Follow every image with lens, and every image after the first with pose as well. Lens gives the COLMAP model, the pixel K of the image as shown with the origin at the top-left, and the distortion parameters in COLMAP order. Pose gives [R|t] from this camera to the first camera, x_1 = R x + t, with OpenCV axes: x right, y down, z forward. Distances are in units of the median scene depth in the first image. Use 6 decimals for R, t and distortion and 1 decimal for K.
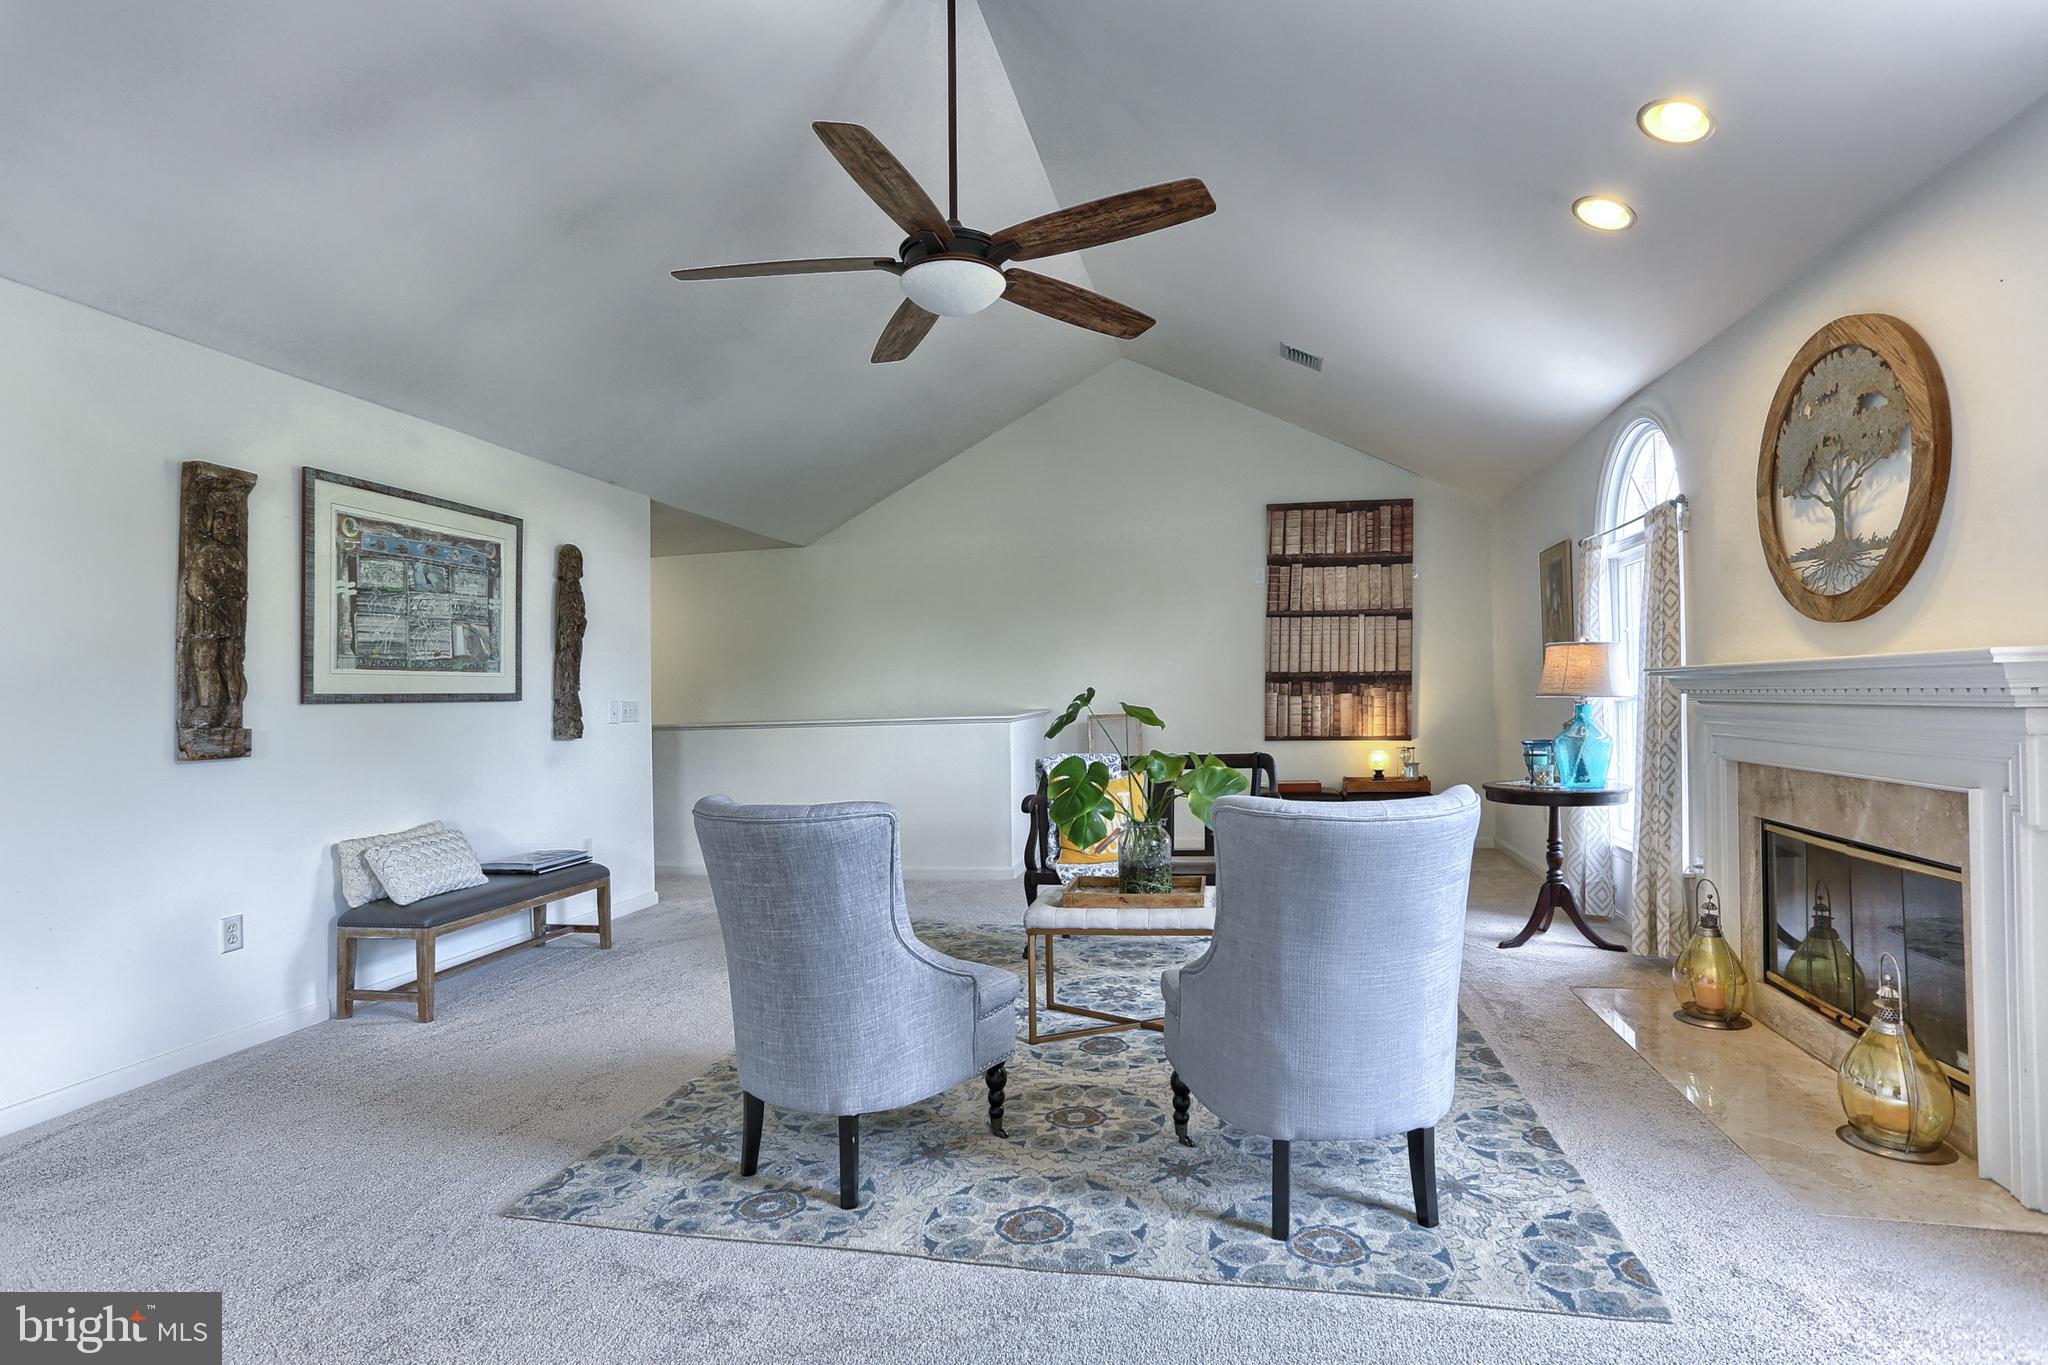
lens RADIAL K [[1025.3, 0, 1059.4], [0, 1025.3, 636.6], [0, 0, 1]] dist [-0.032126, 0.000048]
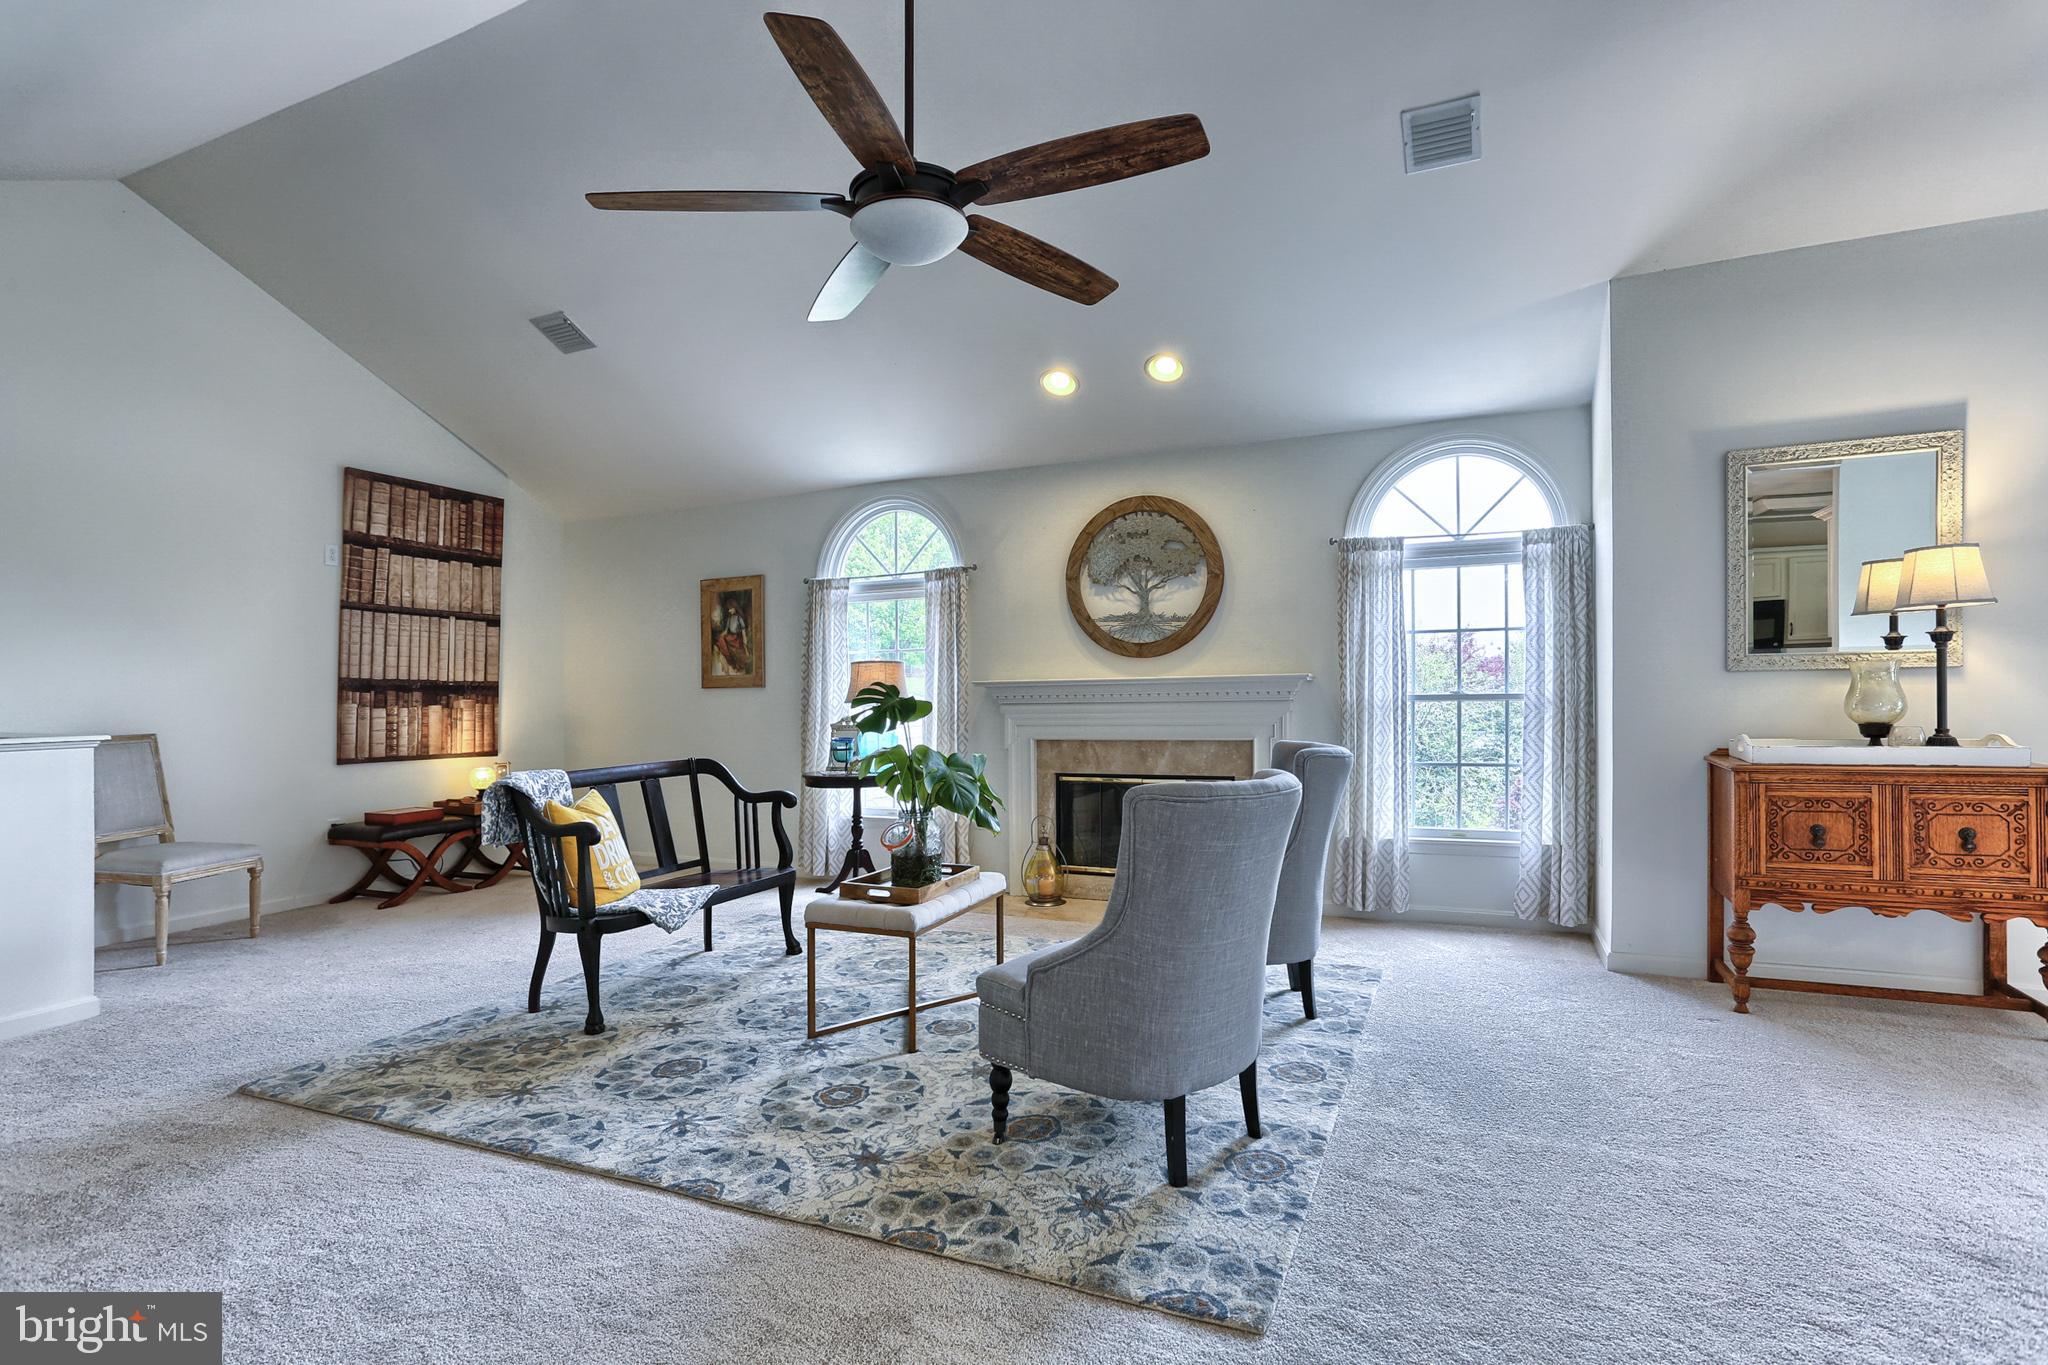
lens RADIAL K [[995.5, 0, 1022.0], [0, 995.5, 662.8], [0, 0, 1]] dist [-0.037108, 0.023104]
pose [[0.232870, 0.048700, 0.971288, -0.422412], [-0.043537, 0.998266, -0.039614, 0.030938], [-0.971533, -0.033062, 0.234586, 0.318699]]
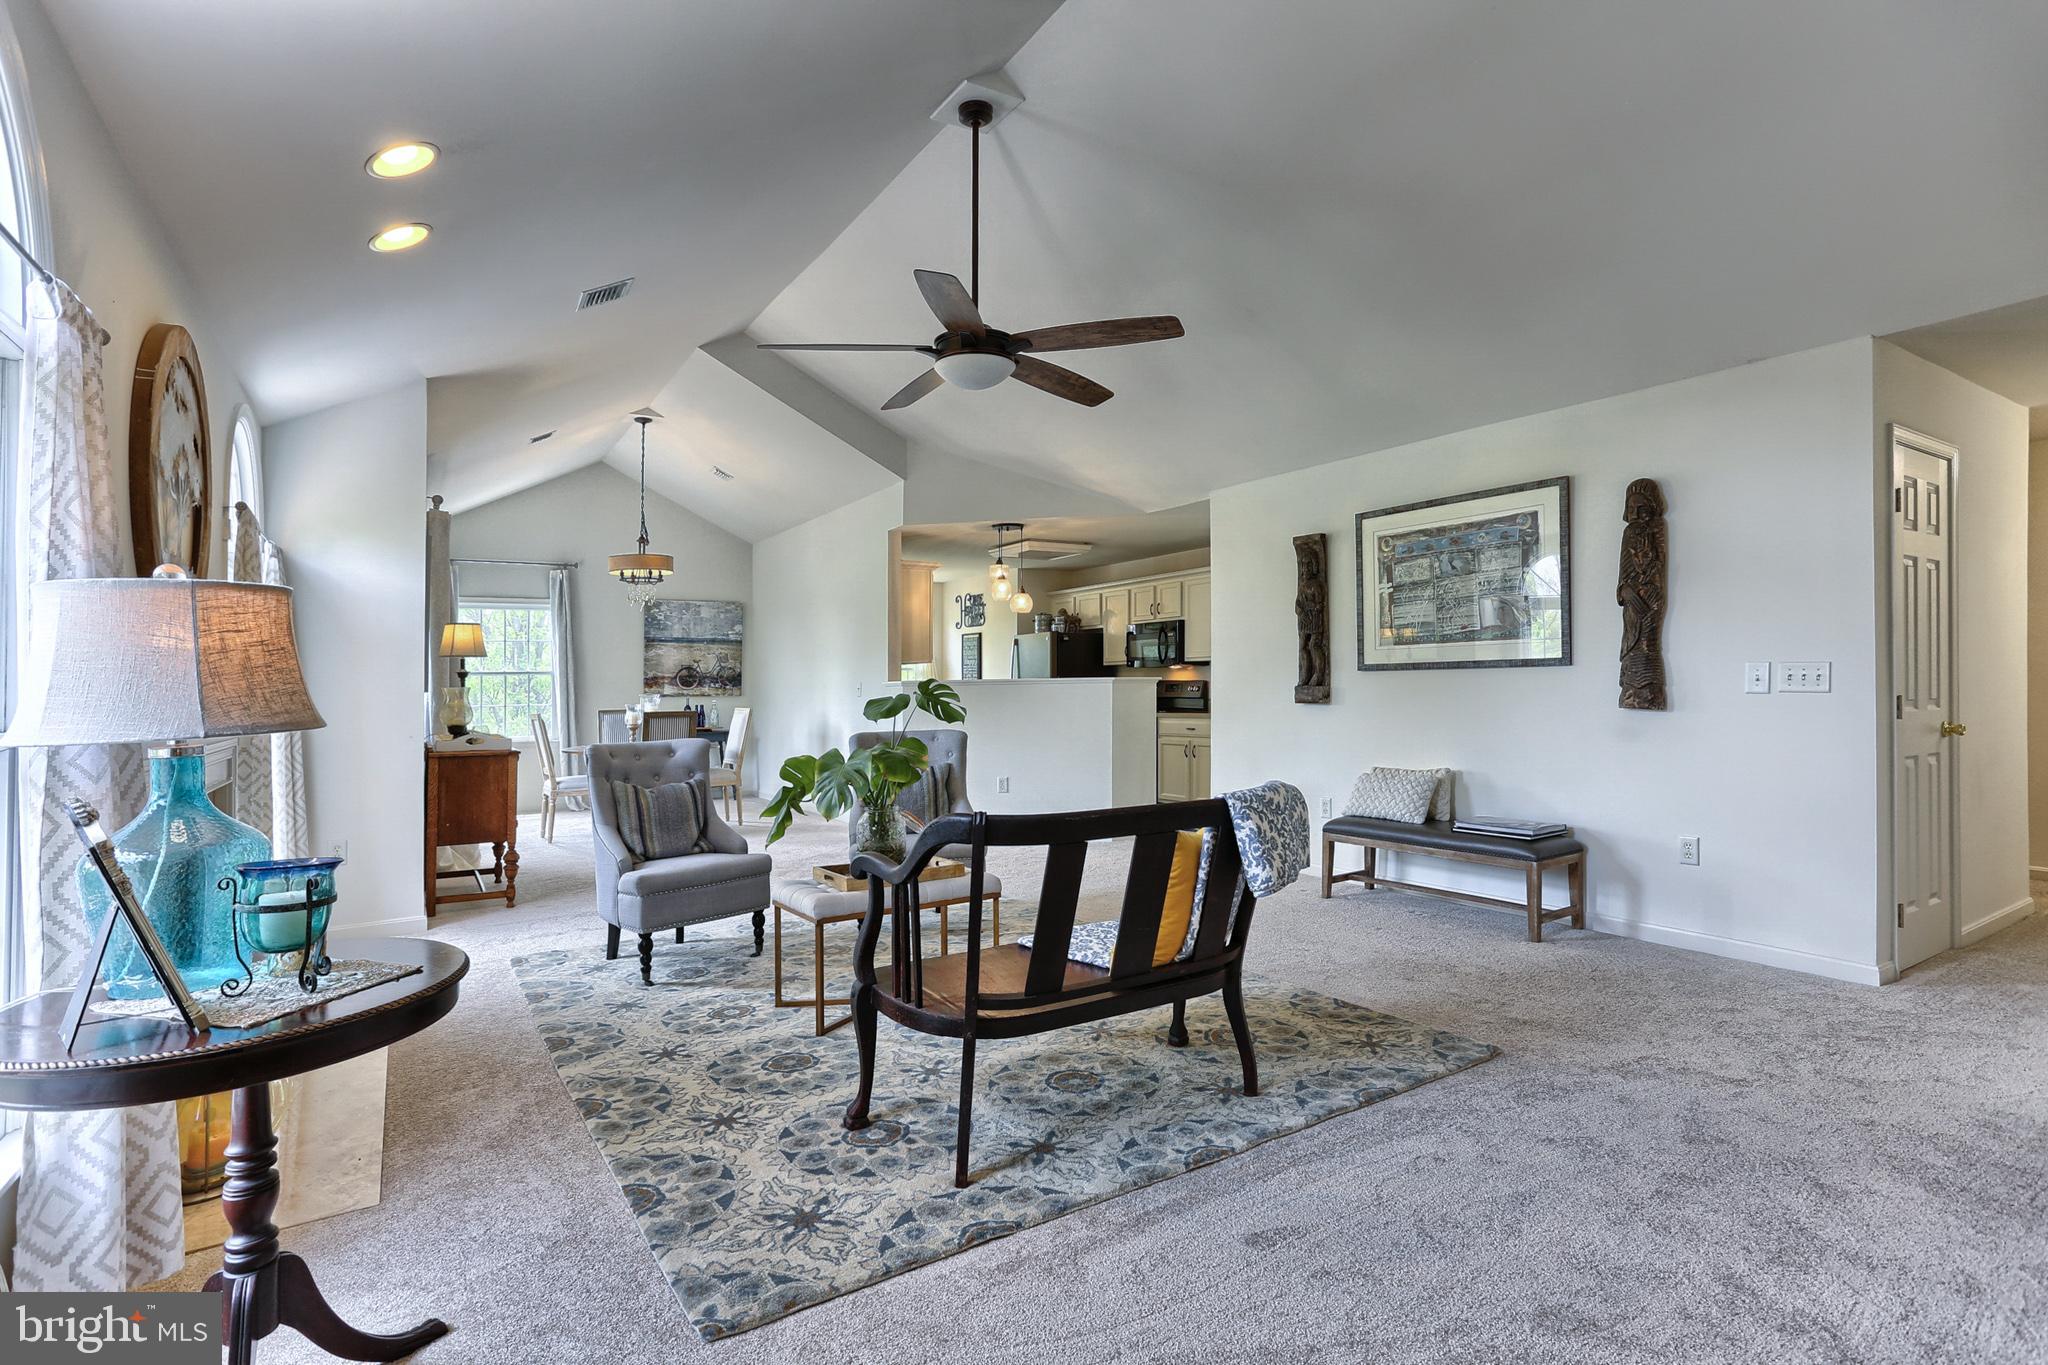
lens RADIAL K [[1000.8, 0, 1024.2], [0, 1000.8, 695.9], [0, 0, 1]] dist [-0.071697, 0.059895]
pose [[-0.732572, 0.047516, -0.679029, 0.329263], [0.075752, 0.997055, -0.011955, 0.043201], [0.676461, -0.060196, -0.734014, 0.900400]]
